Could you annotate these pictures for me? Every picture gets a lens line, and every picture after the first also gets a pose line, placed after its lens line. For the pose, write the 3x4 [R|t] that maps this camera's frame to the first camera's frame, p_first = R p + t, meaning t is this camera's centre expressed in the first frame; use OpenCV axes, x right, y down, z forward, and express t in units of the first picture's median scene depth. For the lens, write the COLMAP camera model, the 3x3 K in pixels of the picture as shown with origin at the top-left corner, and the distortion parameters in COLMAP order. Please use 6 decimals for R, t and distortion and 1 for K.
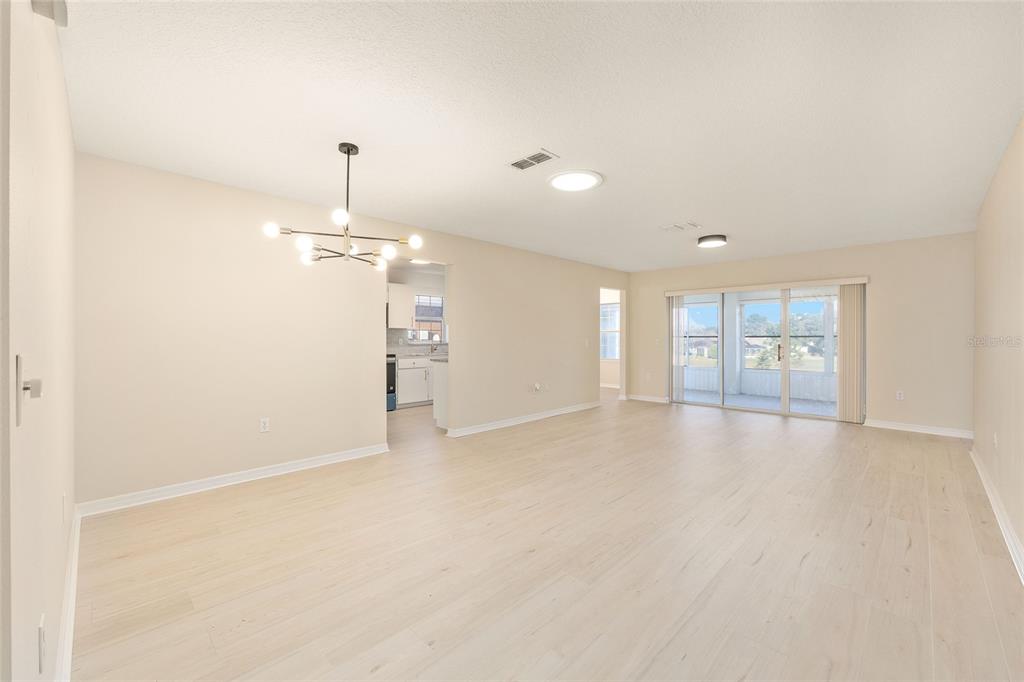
lens RADIAL K [[414.7, 0, 512.5], [0, 414.7, 337.9], [0, 0, 1]] dist [-0.001878, 0.000036]
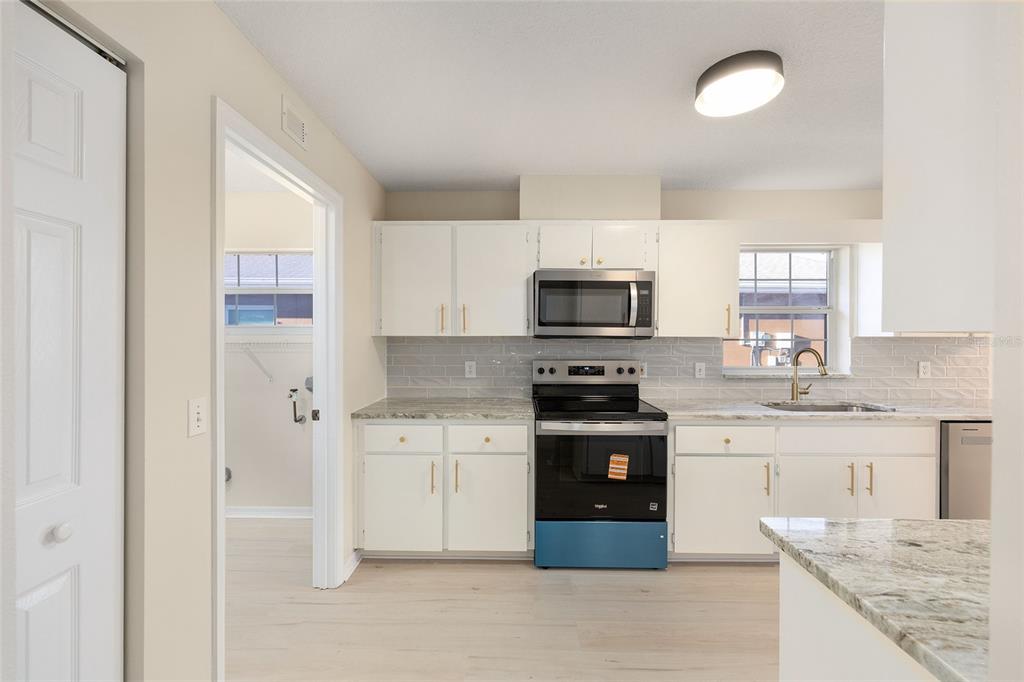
lens RADIAL K [[414.7, 0, 512.5], [0, 414.7, 337.9], [0, 0, 1]] dist [-0.001878, 0.000036]
pose [[0.689807, 0.003652, -0.723984, -0.115085], [-0.004924, 0.999988, 0.000352, -0.023041], [0.723976, 0.003322, 0.689817, 0.648930]]
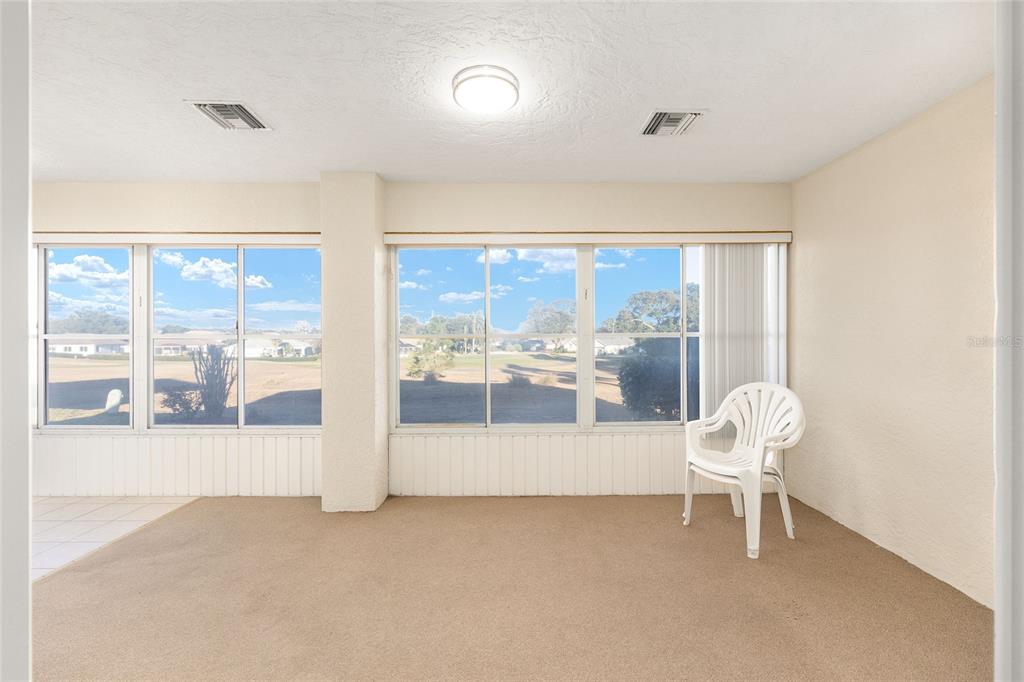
lens RADIAL K [[414.7, 0, 512.5], [0, 414.7, 337.9], [0, 0, 1]] dist [-0.001878, 0.000036]
pose [[0.711963, -0.005201, 0.702198, 0.516480], [0.004795, 0.999985, 0.002545, -0.004281], [-0.702201, 0.001555, 0.711977, 0.919821]]
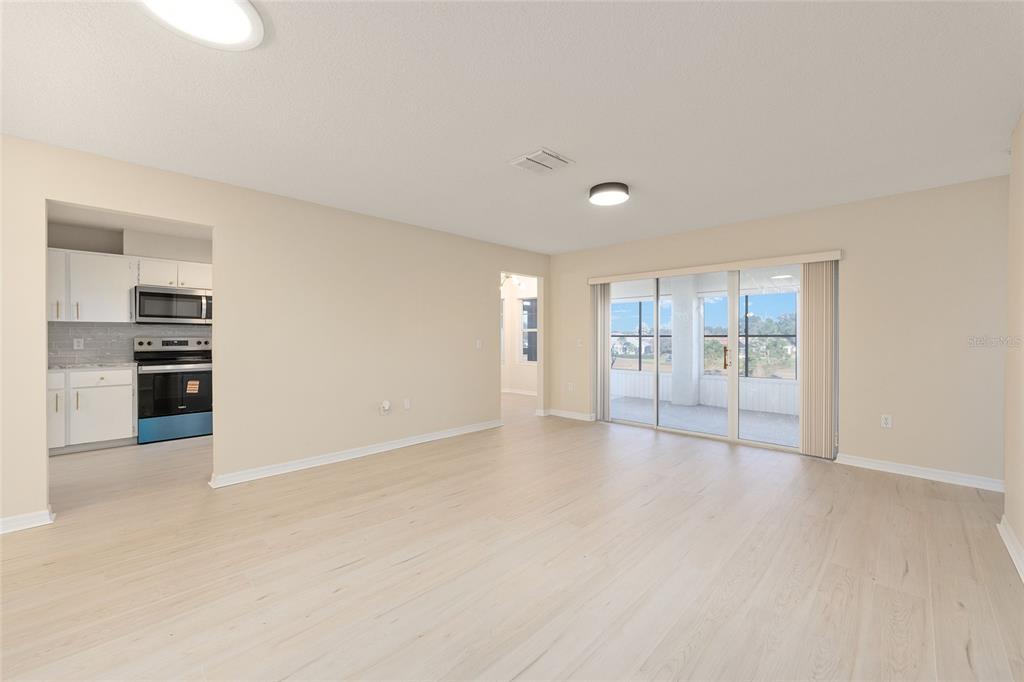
lens RADIAL K [[411.1, 0, 514.3], [0, 411.1, 338.2], [0, 0, 1]] dist [0.000355, 0.000152]
pose [[0.999959, 0.000278, 0.009055, 0.237572], [-0.000290, 0.999999, 0.001283, 0.000258], [-0.009054, -0.001286, 0.999958, 0.245699]]
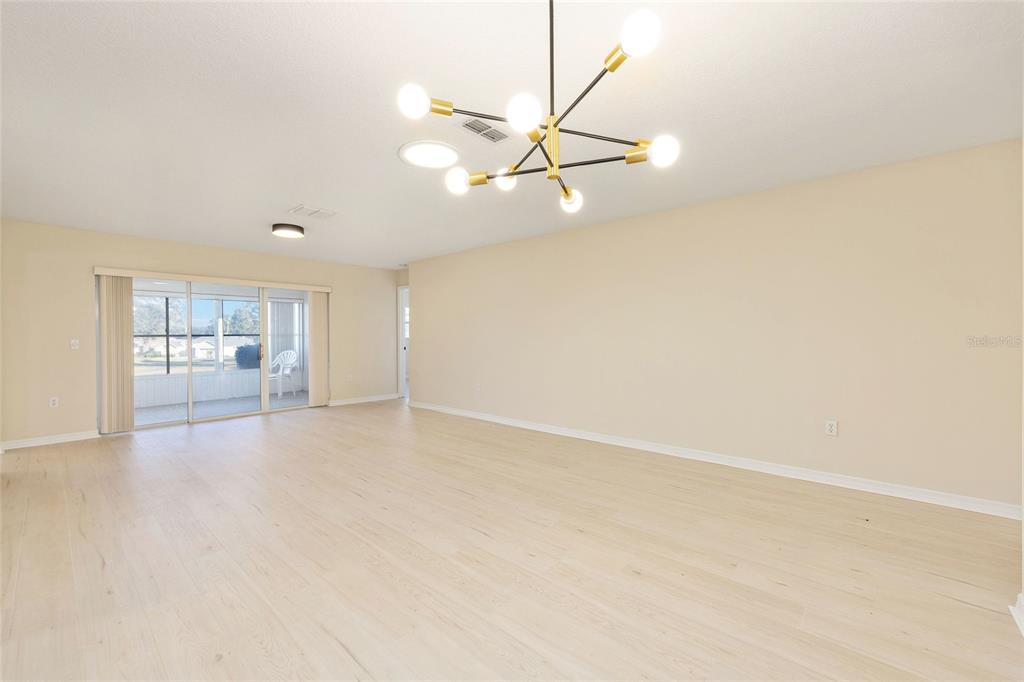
lens RADIAL K [[412.7, 0, 512.9], [0, 412.7, 333.7], [0, 0, 1]] dist [-0.001139, 0.000094]
pose [[-0.052137, 0.002442, 0.998637, -0.338261], [0.007341, 0.999971, -0.002062, -0.000321], [-0.998613, 0.007223, -0.052153, 0.408668]]
